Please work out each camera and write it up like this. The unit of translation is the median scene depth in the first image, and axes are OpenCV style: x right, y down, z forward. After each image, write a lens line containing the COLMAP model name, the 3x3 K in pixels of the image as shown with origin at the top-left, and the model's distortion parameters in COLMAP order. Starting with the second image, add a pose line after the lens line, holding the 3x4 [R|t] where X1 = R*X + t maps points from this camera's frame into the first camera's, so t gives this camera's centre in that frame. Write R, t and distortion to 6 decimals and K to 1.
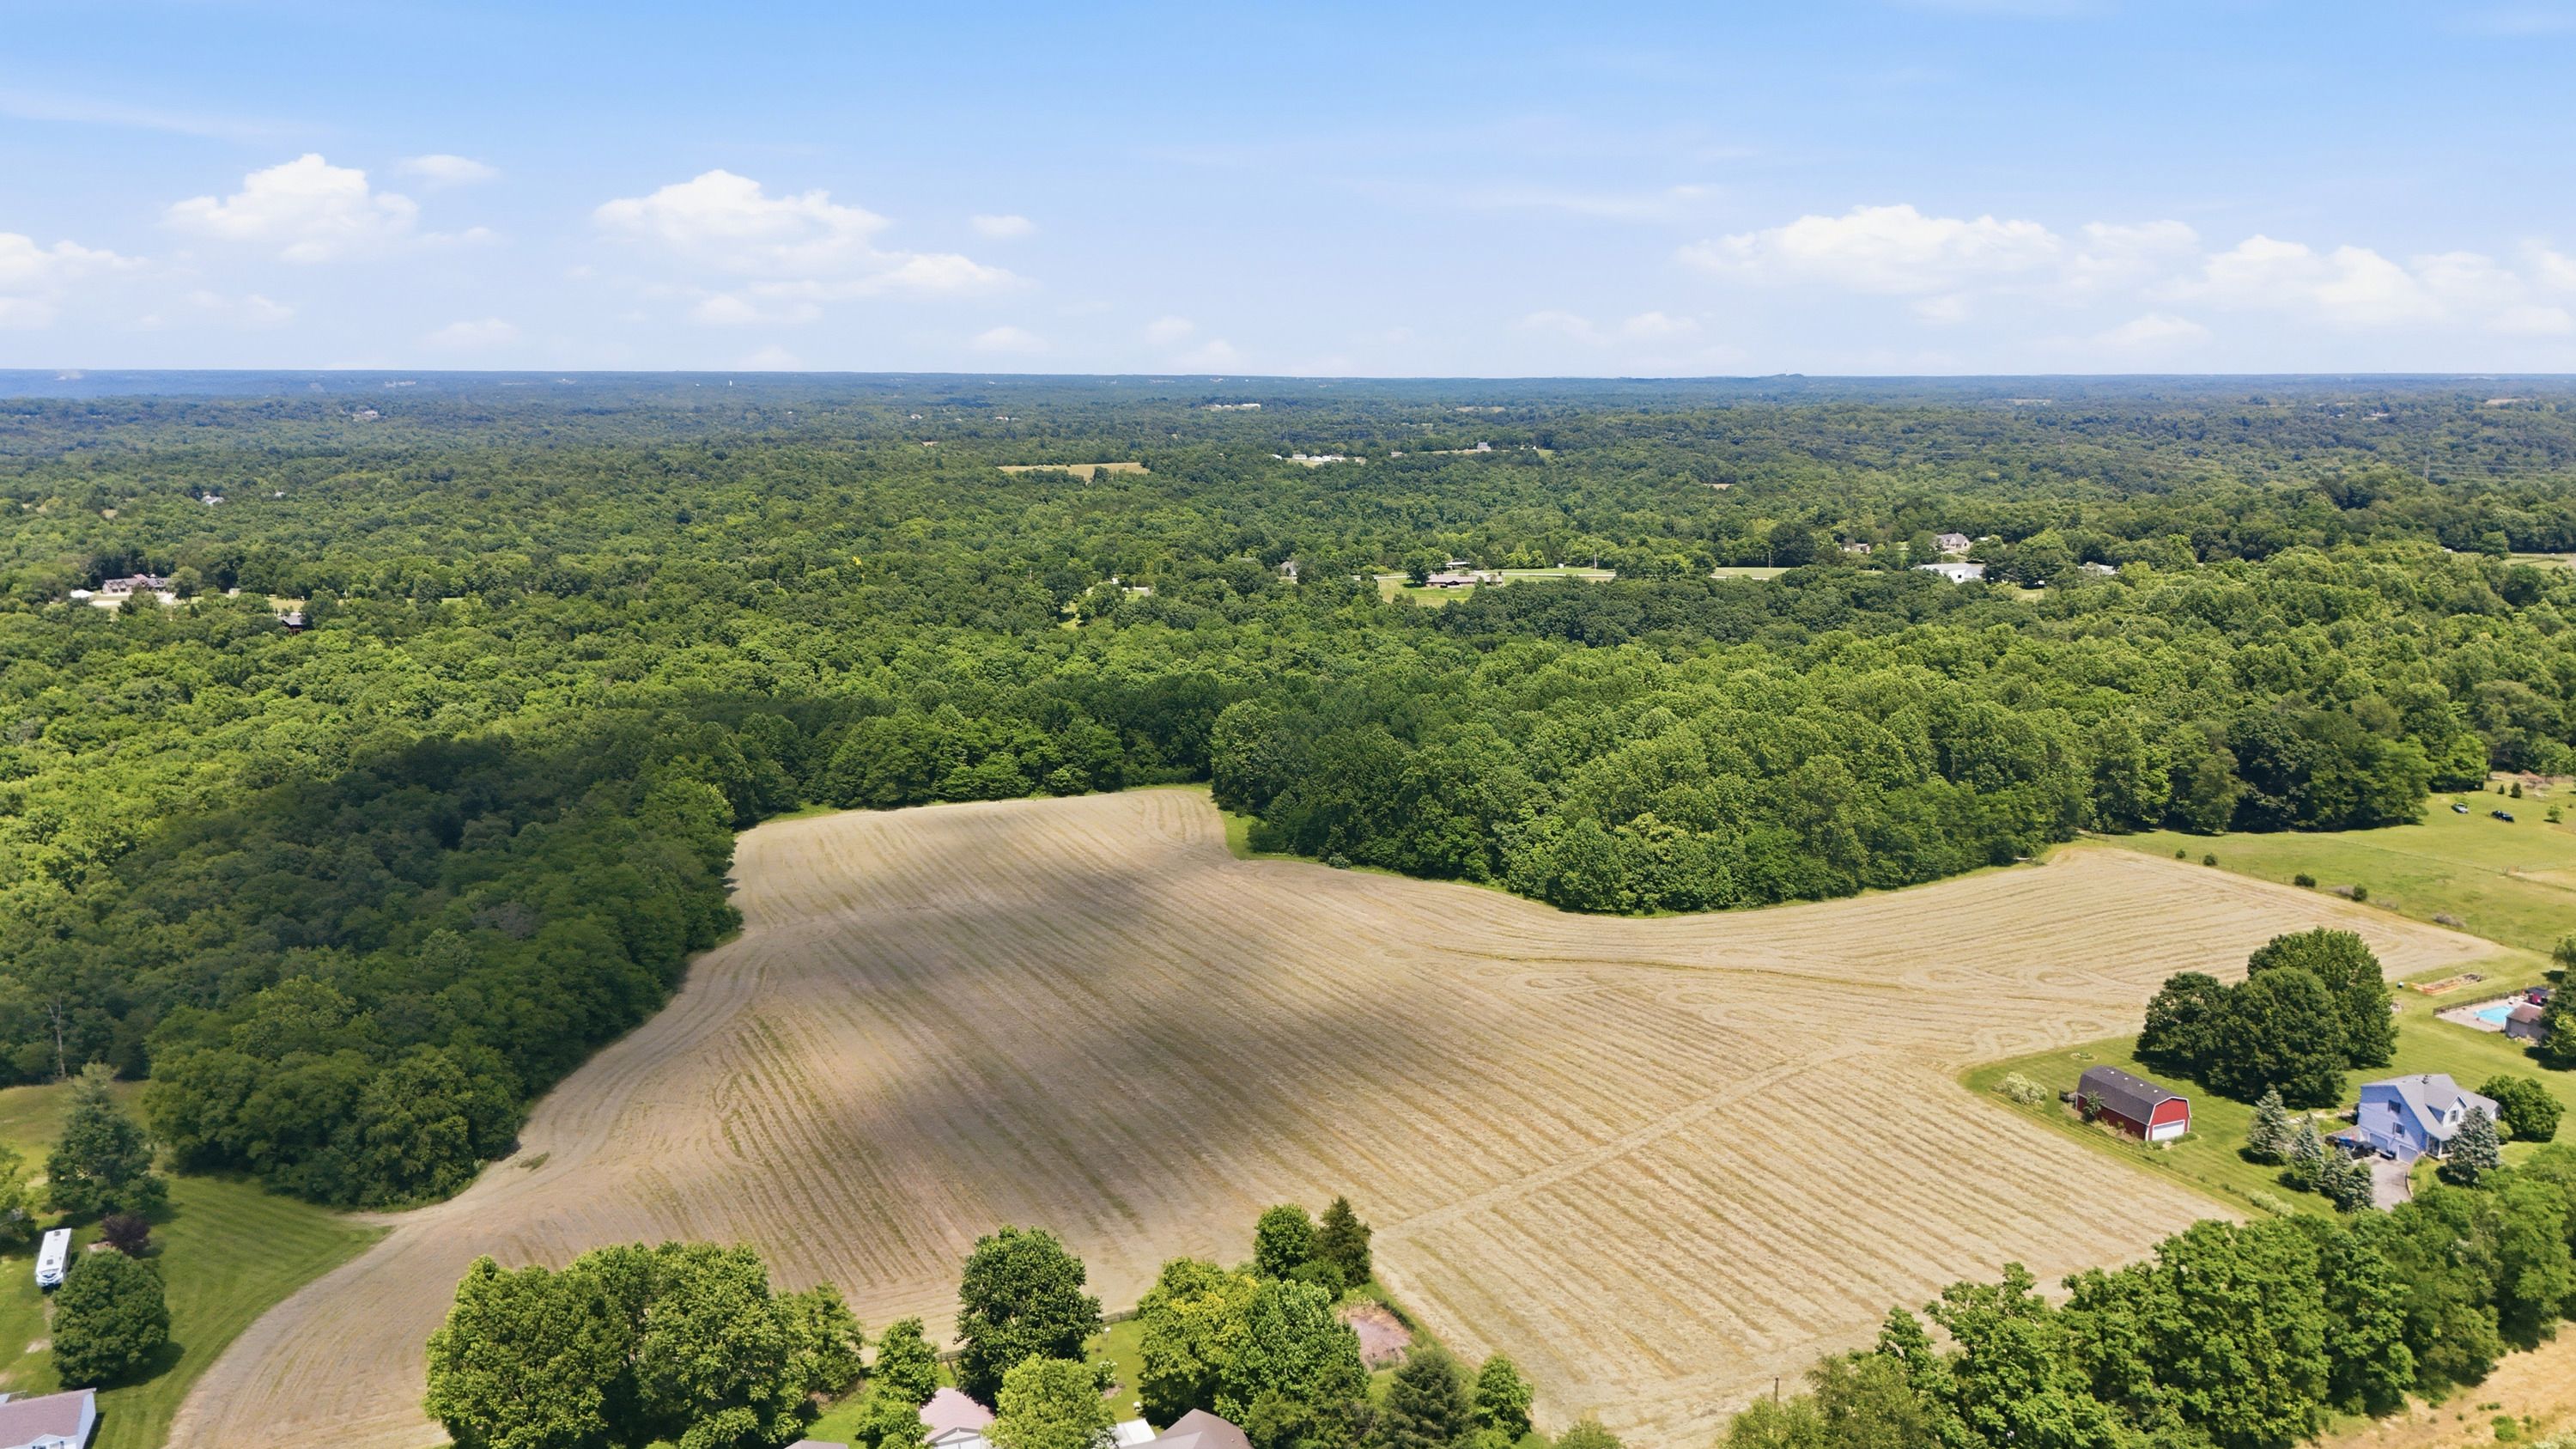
lens RADIAL K [[1909.7, 0, 1285.9], [0, 1909.7, 684.5], [0, 0, 1]] dist [0.071442, -0.079406]
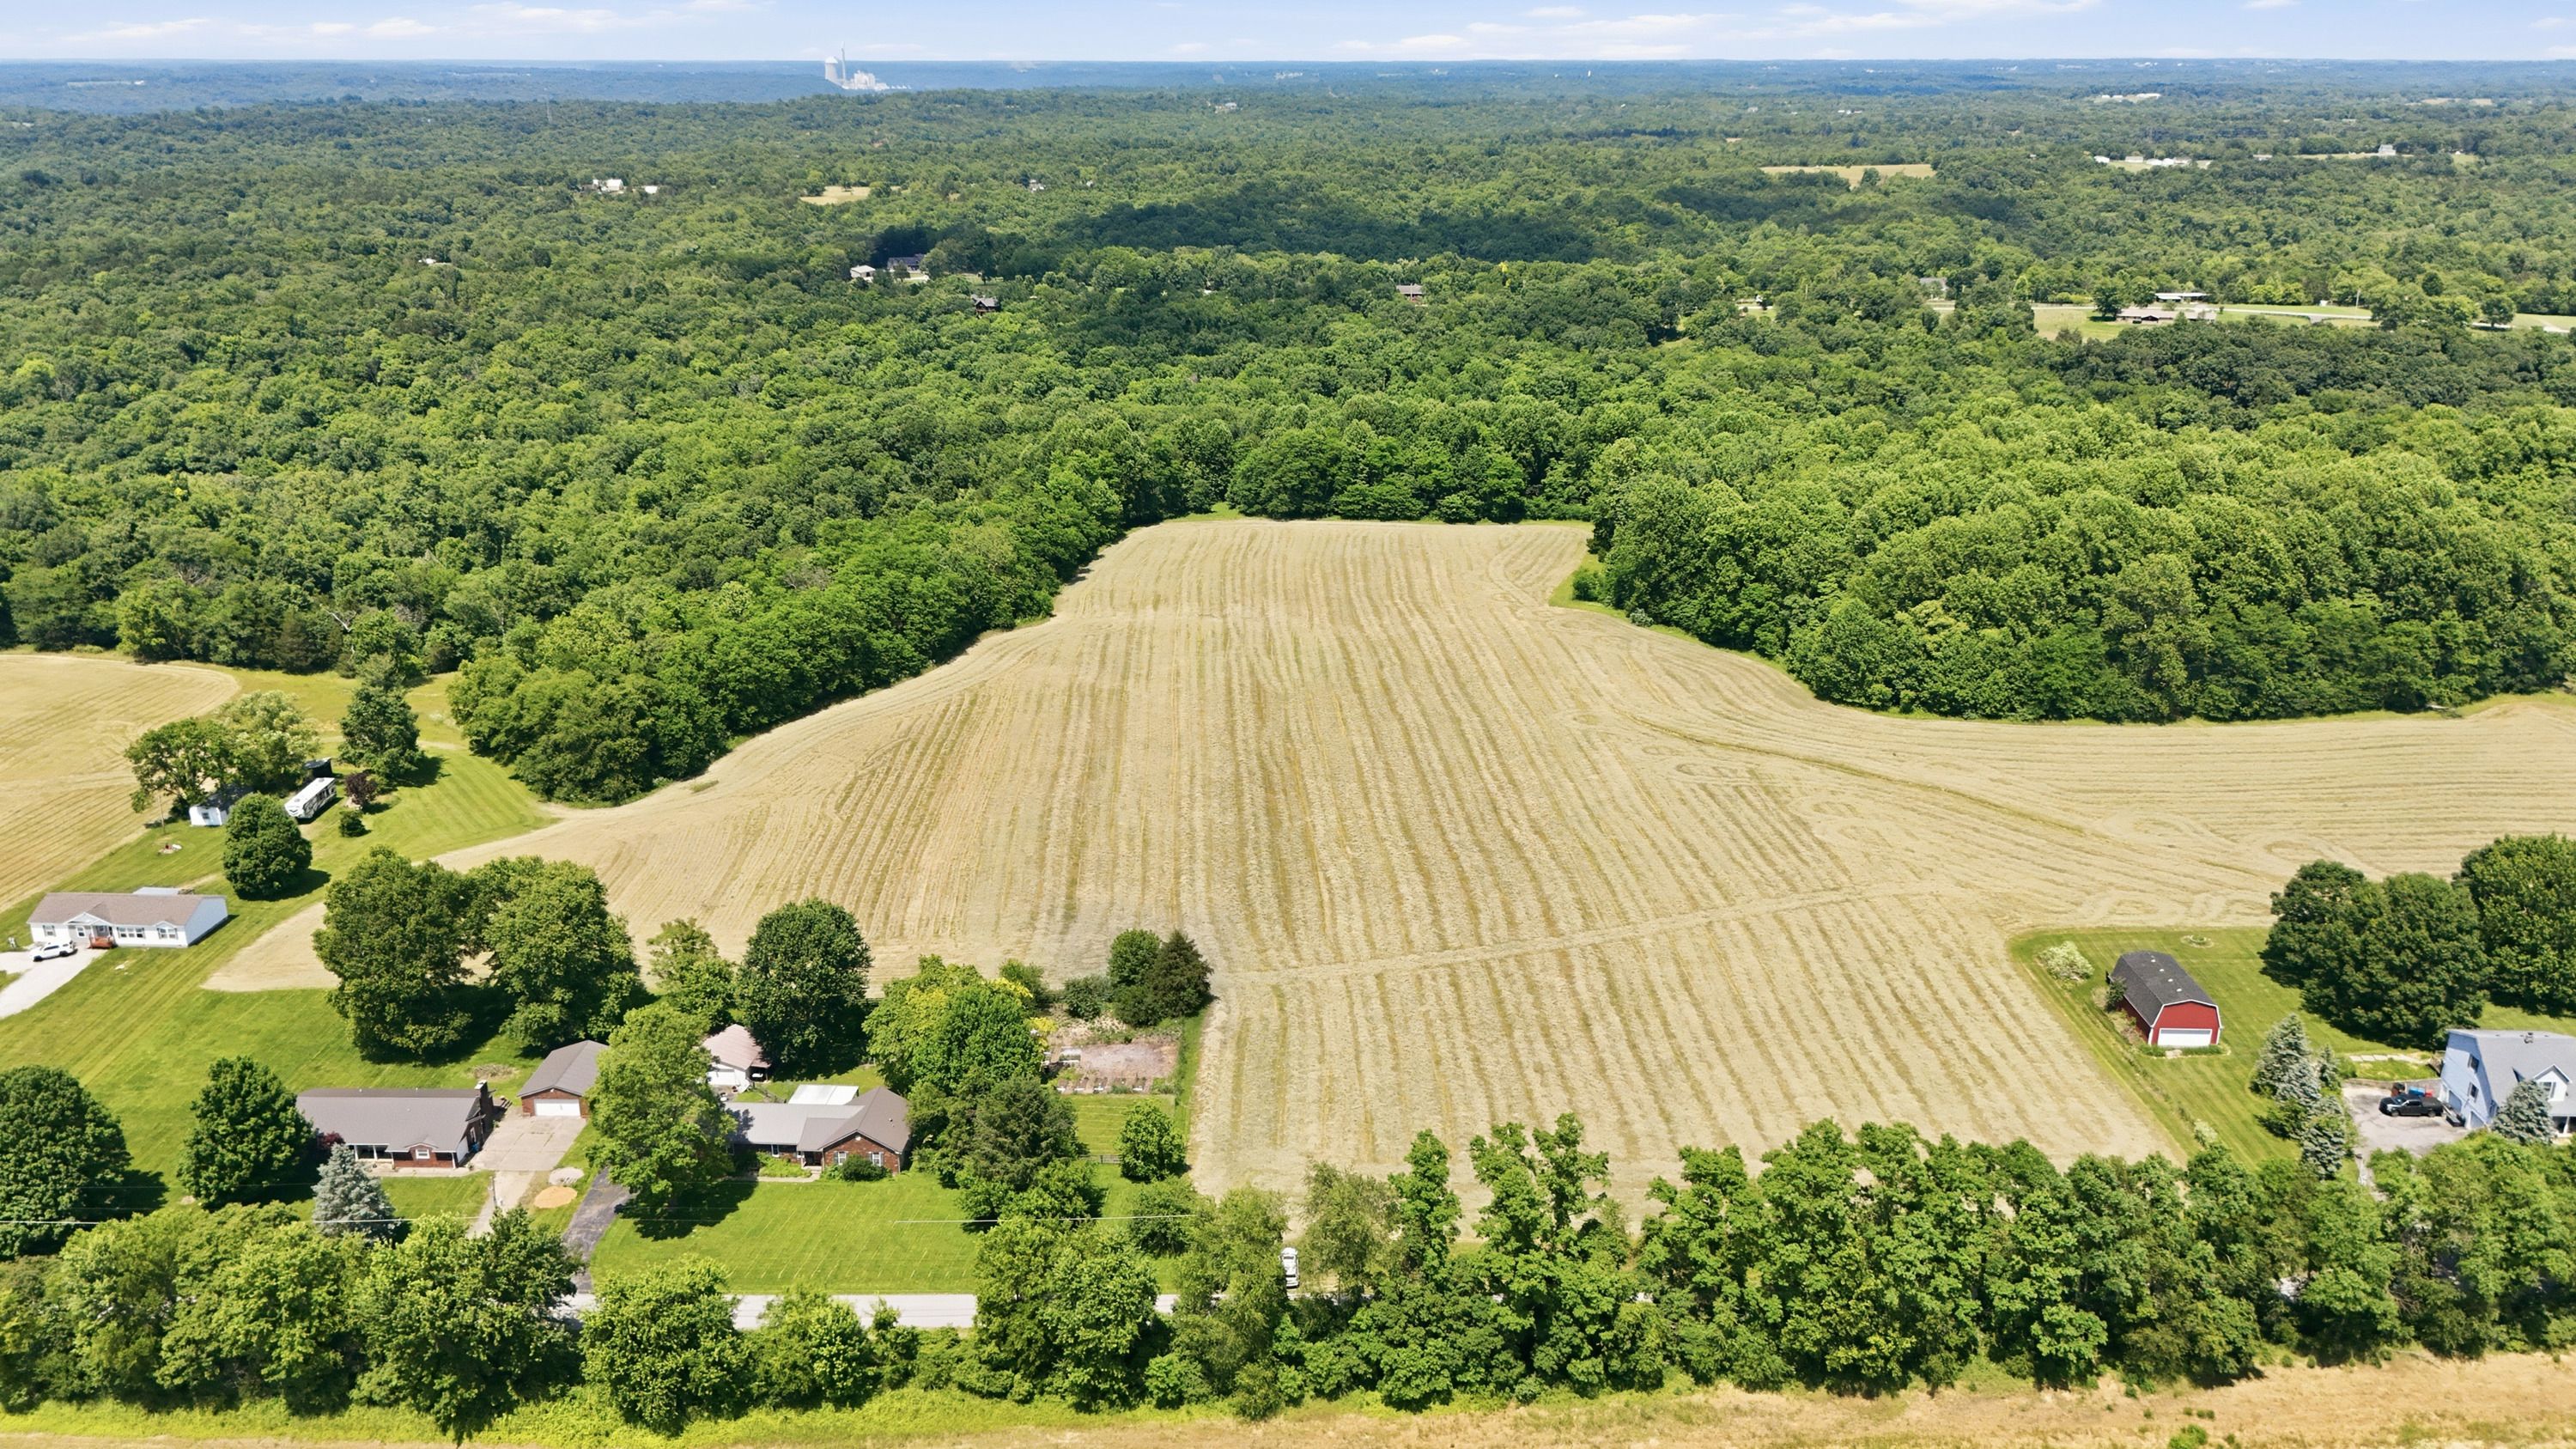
lens RADIAL K [[1933.3, 0, 1288.4], [0, 1933.3, 722.8], [0, 0, 1]] dist [0.068517, -0.069293]
pose [[0.907081, 0.134785, -0.398794, 0.273014], [-0.066847, 0.981454, 0.179665, -0.017499], [0.415614, -0.136313, 0.899269, 0.066770]]
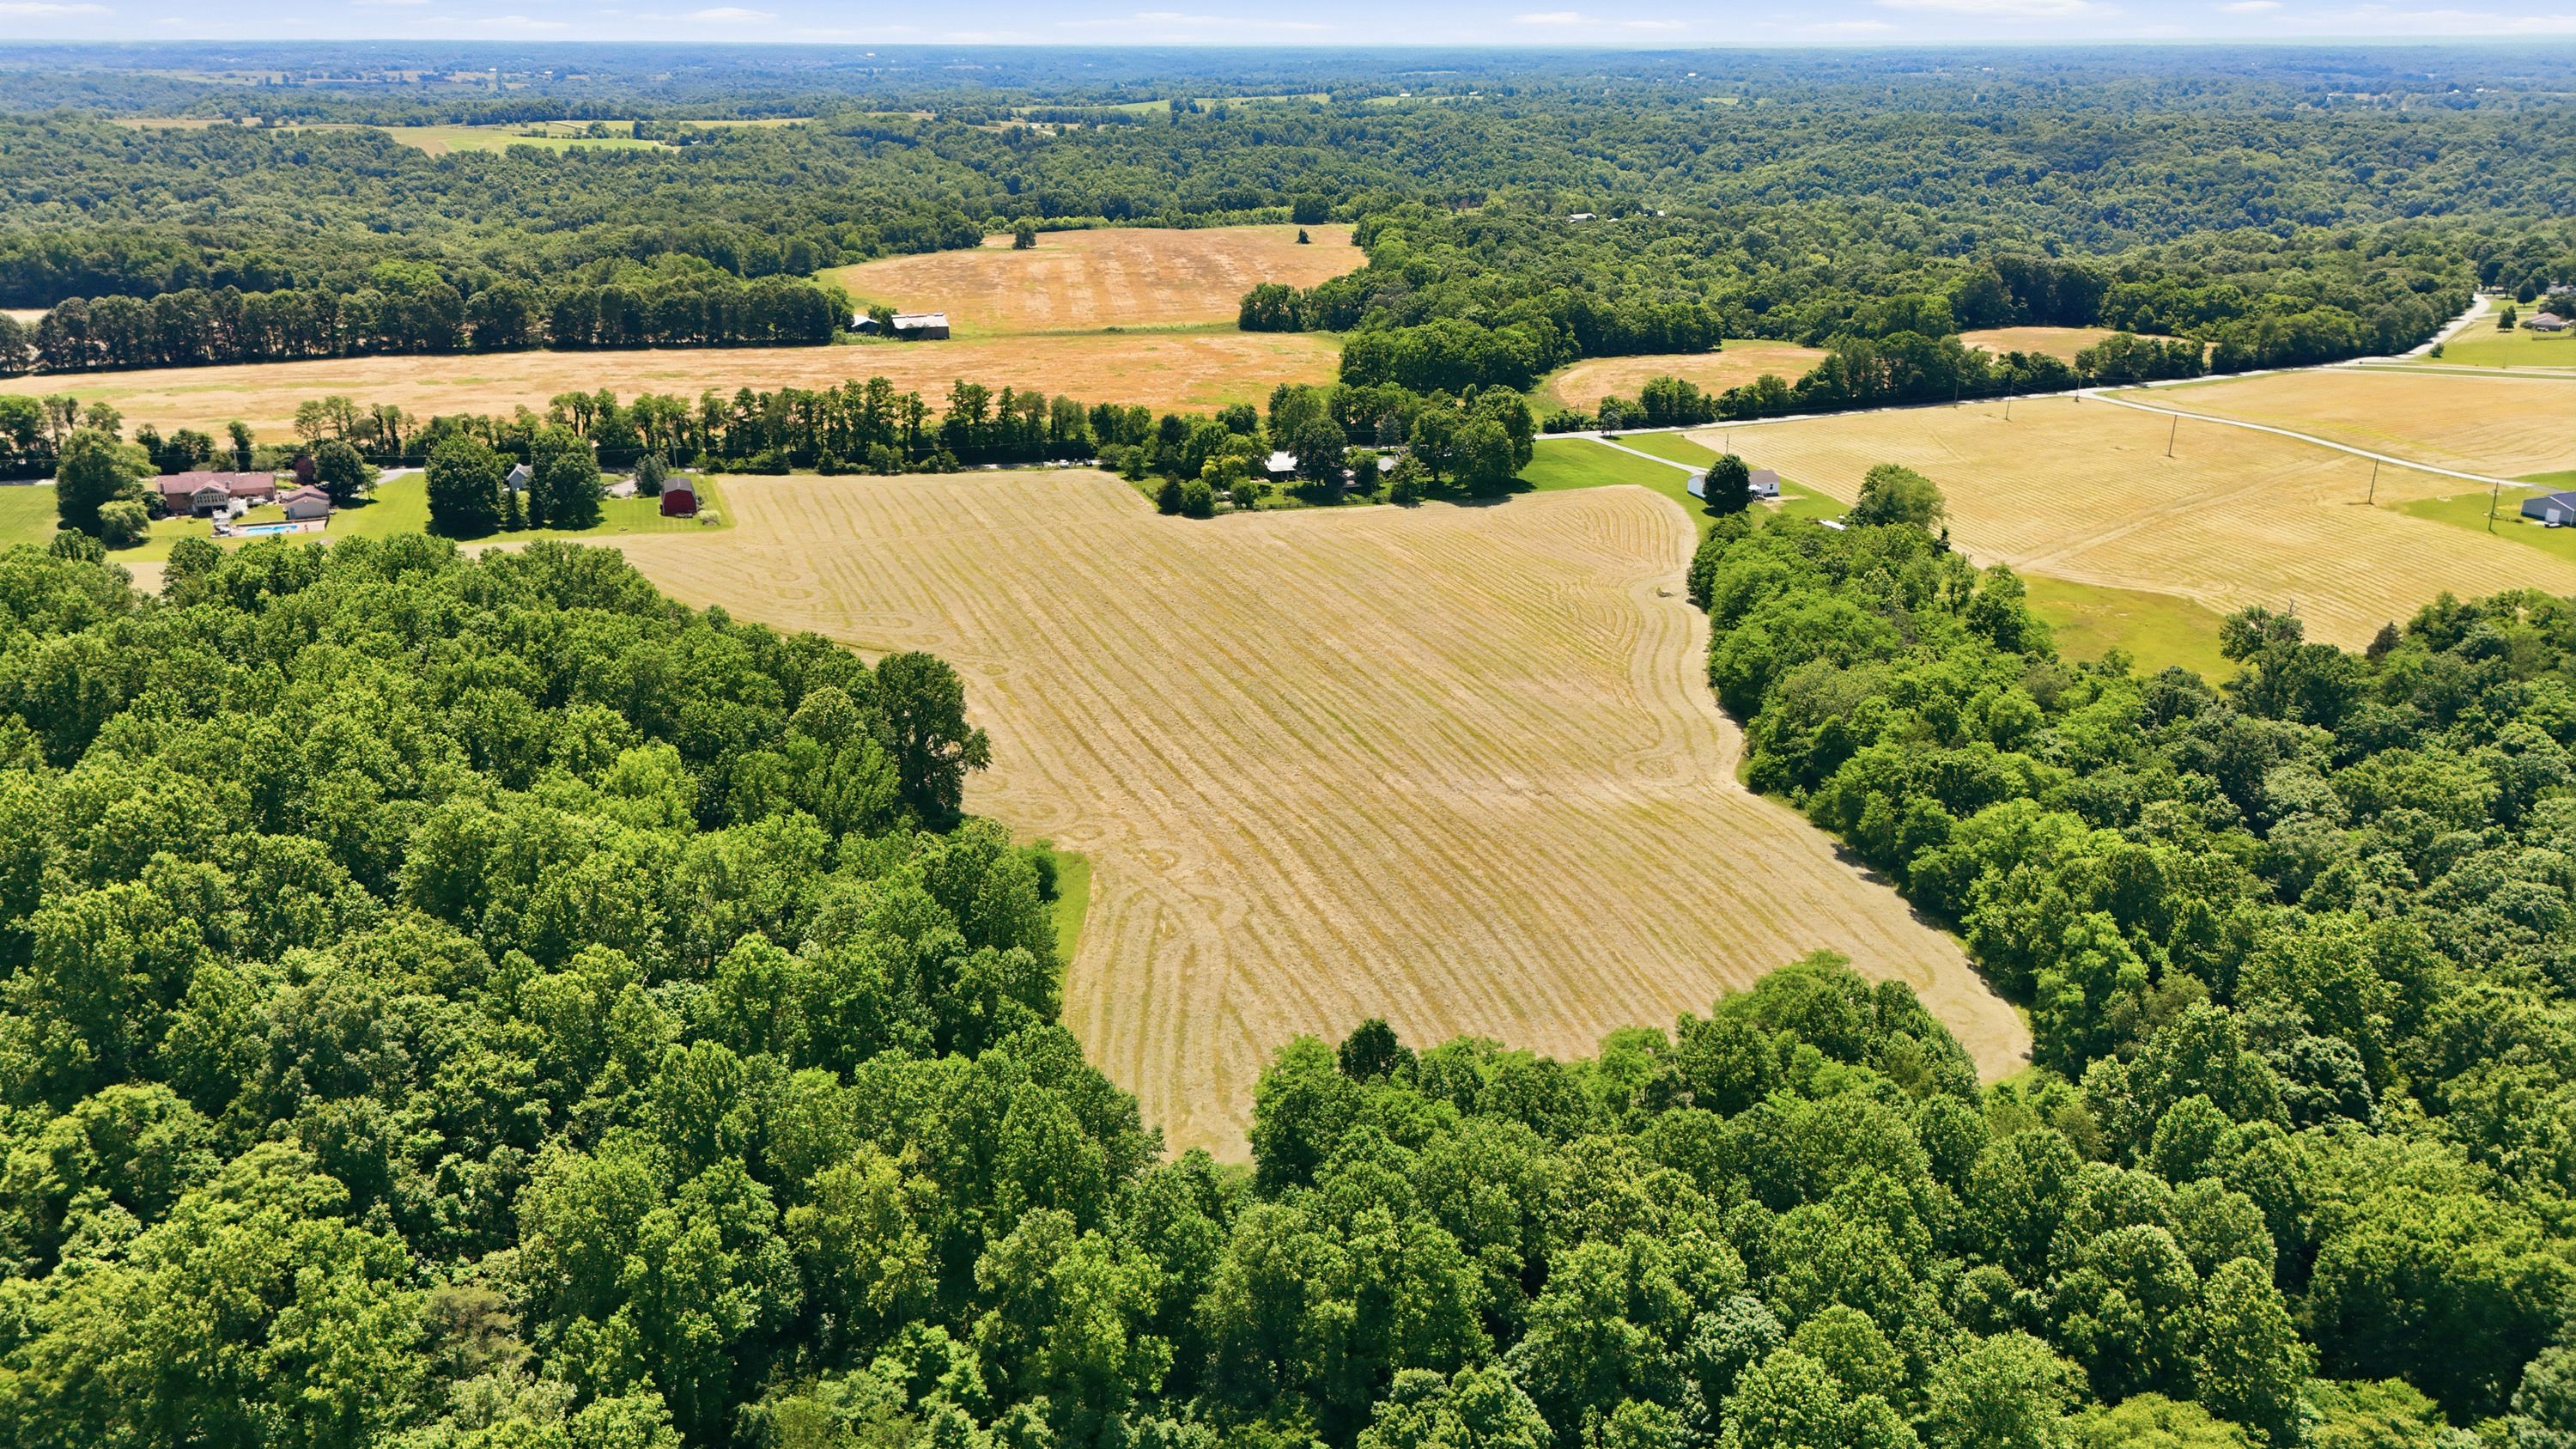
lens RADIAL K [[1933.3, 0, 1288.4], [0, 1933.3, 722.8], [0, 0, 1]] dist [0.068517, -0.069293]
pose [[-0.995920, -0.033392, 0.083829, -0.155624], [0.011428, 0.874856, 0.484248, -0.278318], [-0.089509, 0.483231, -0.870905, 1.655407]]
